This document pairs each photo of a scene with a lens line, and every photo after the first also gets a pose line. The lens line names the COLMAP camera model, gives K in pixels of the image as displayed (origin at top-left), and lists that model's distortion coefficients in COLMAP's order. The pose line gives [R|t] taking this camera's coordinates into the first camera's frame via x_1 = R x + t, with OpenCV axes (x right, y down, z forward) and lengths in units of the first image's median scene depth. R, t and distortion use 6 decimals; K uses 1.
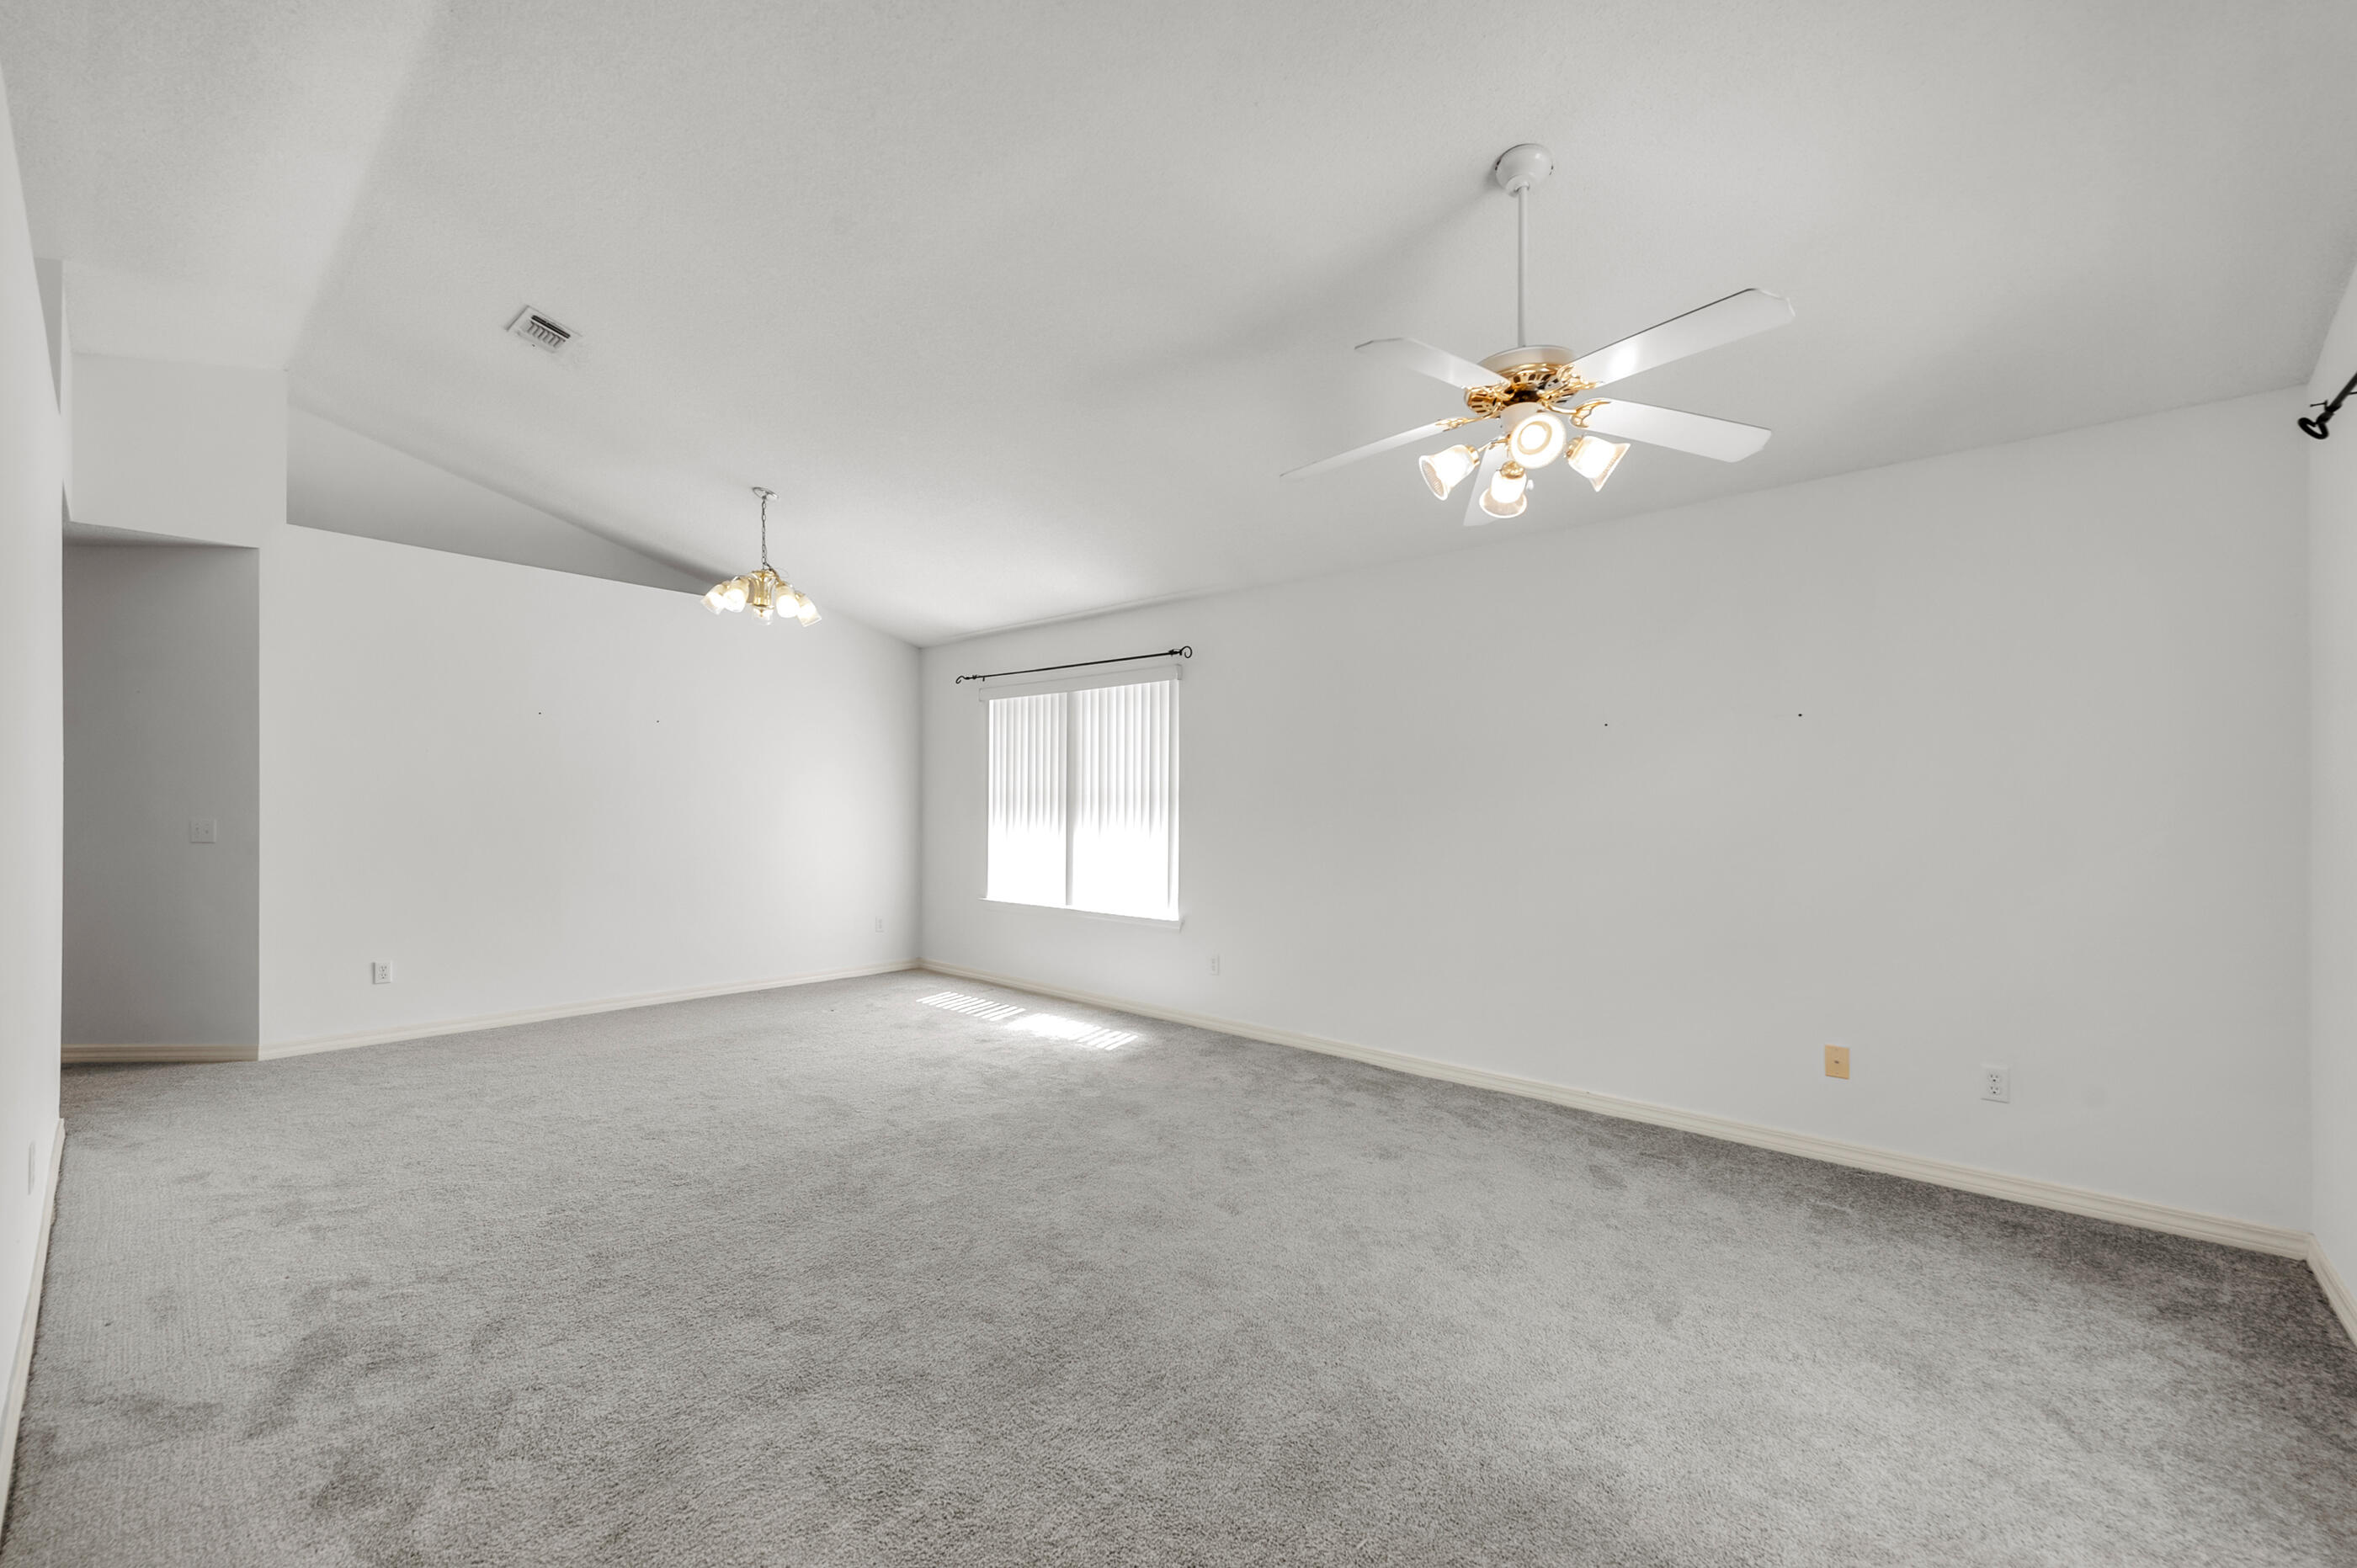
lens RADIAL K [[940.6, 0, 1178.5], [0, 940.6, 792.5], [0, 0, 1]] dist [0.002106, 0.000201]
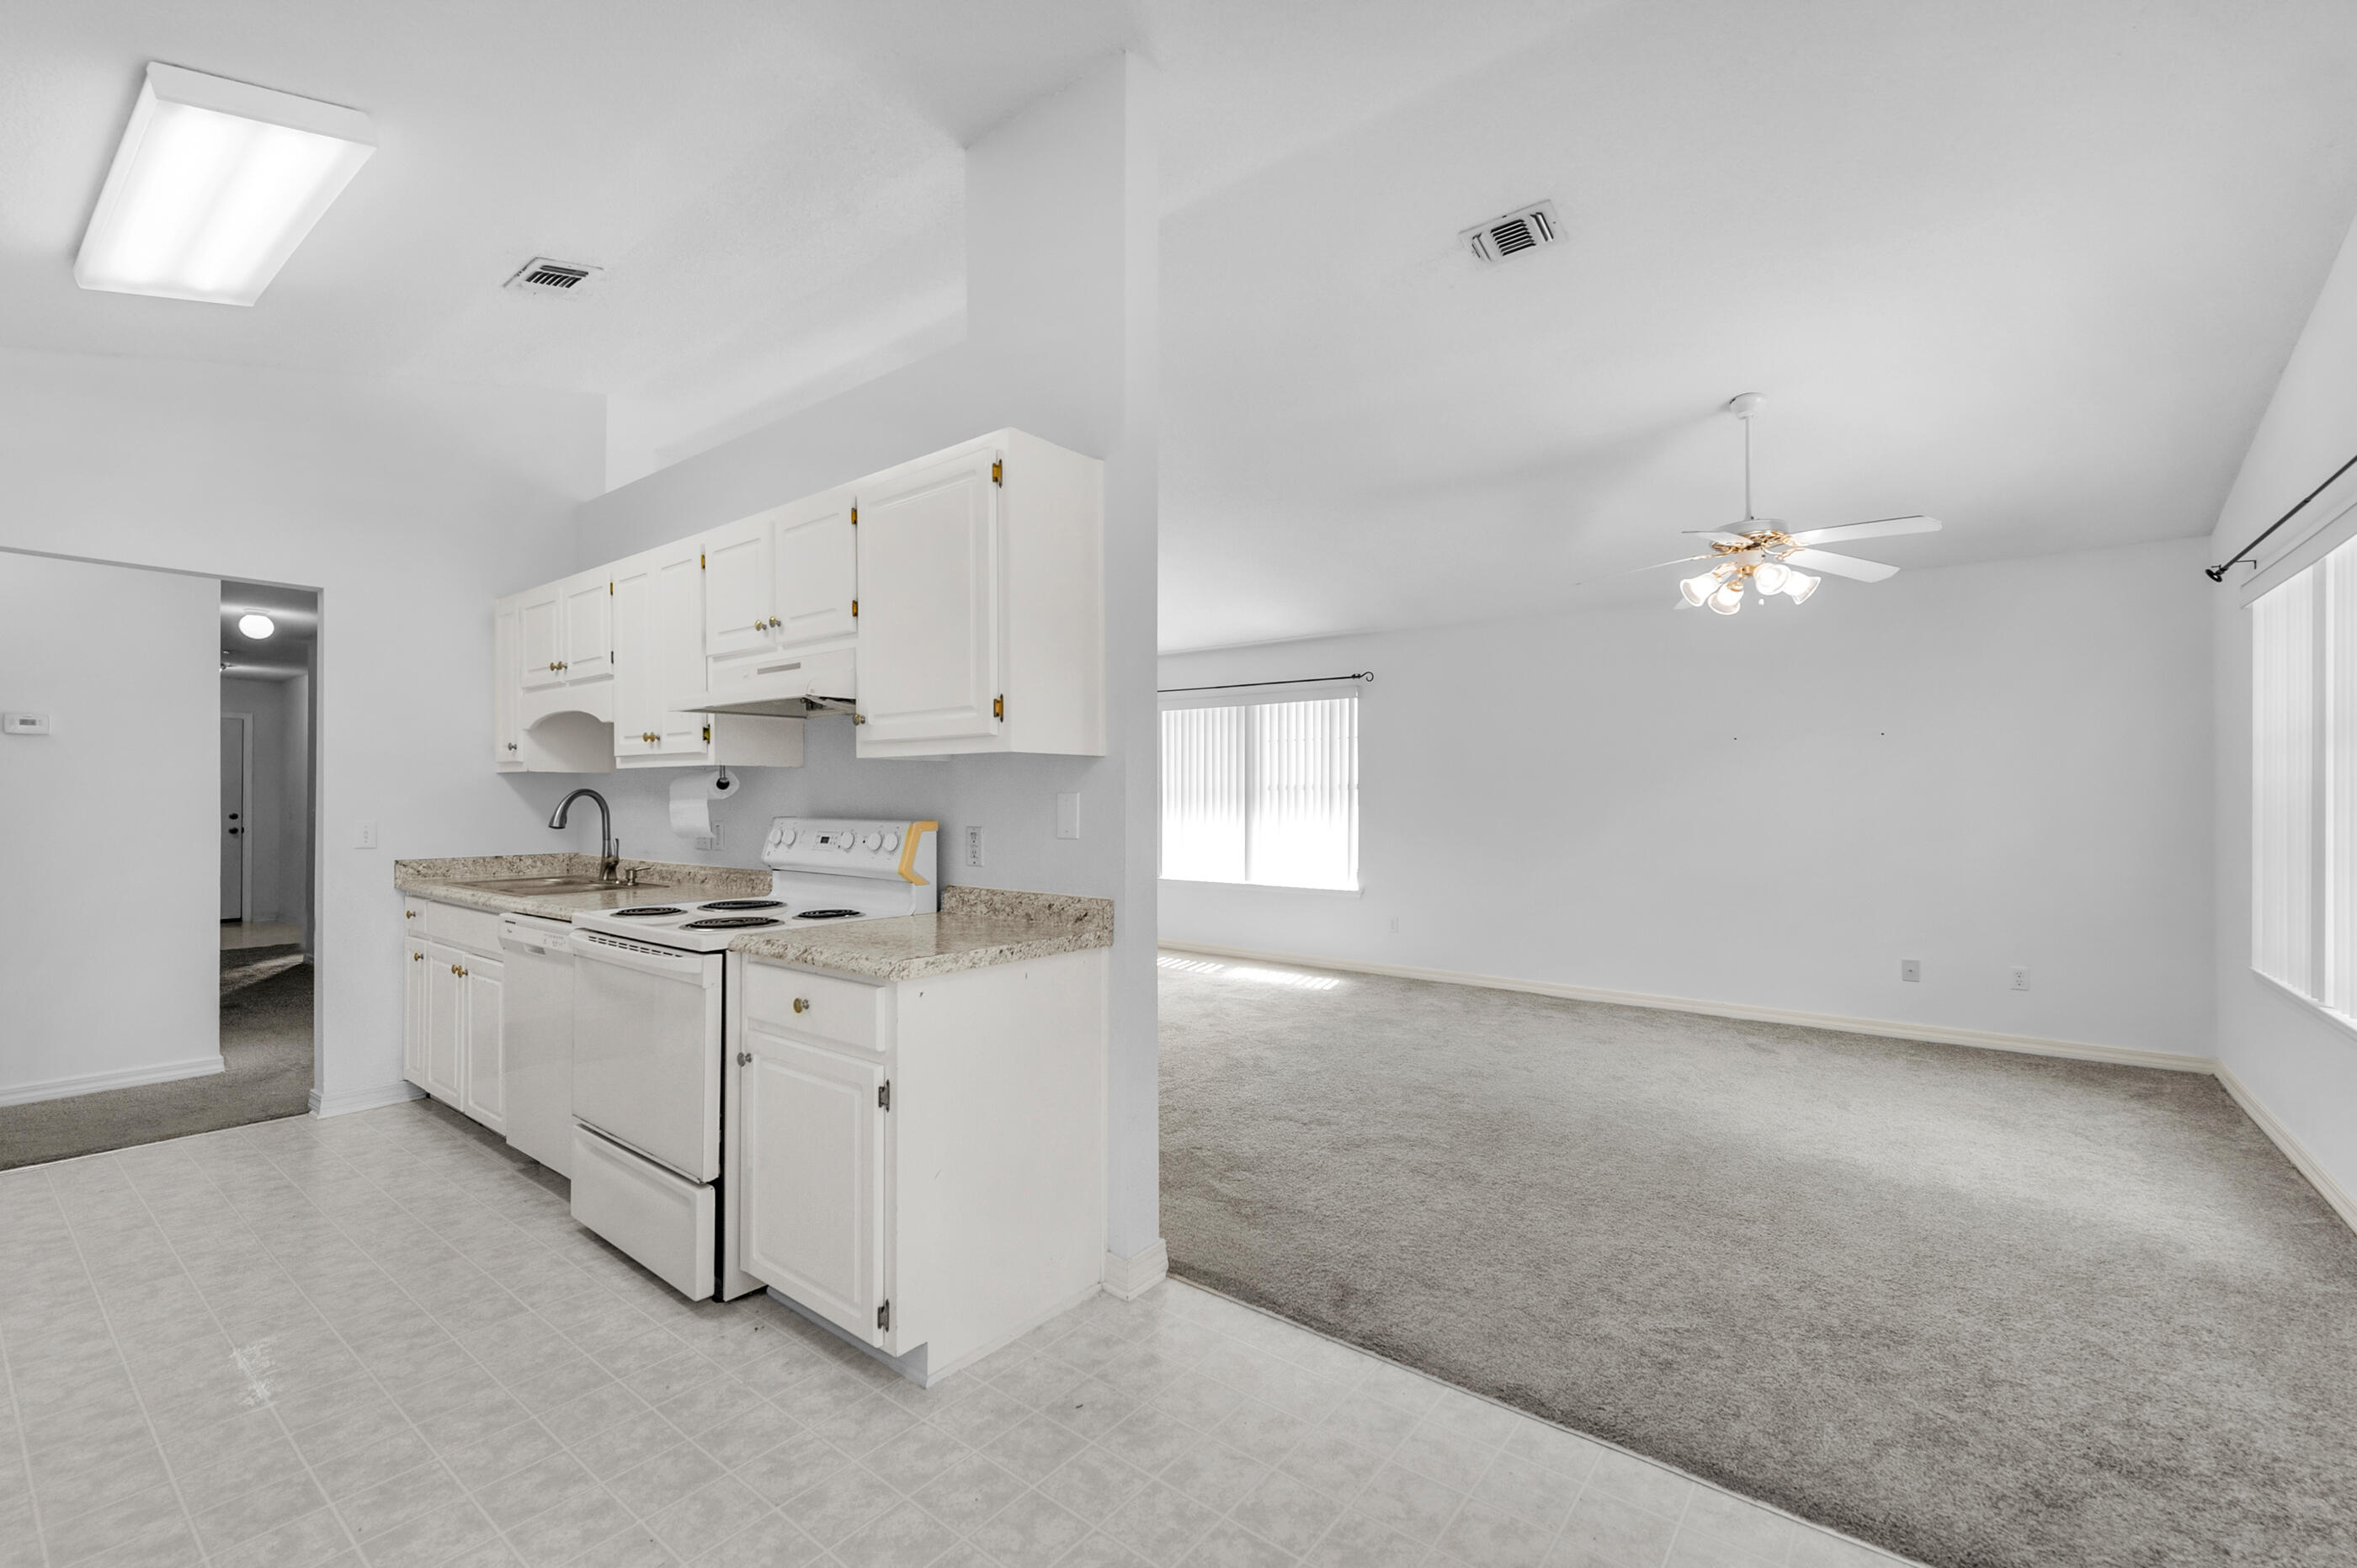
lens RADIAL K [[938.6, 0, 1178.5], [0, 938.6, 784.0], [0, 0, 1]] dist [-0.000903, -0.000087]
pose [[0.999346, -0.003758, 0.035970, -0.485012], [0.003878, 0.999987, -0.003285, -0.004638], [-0.035957, 0.003423, 0.999347, -0.414732]]
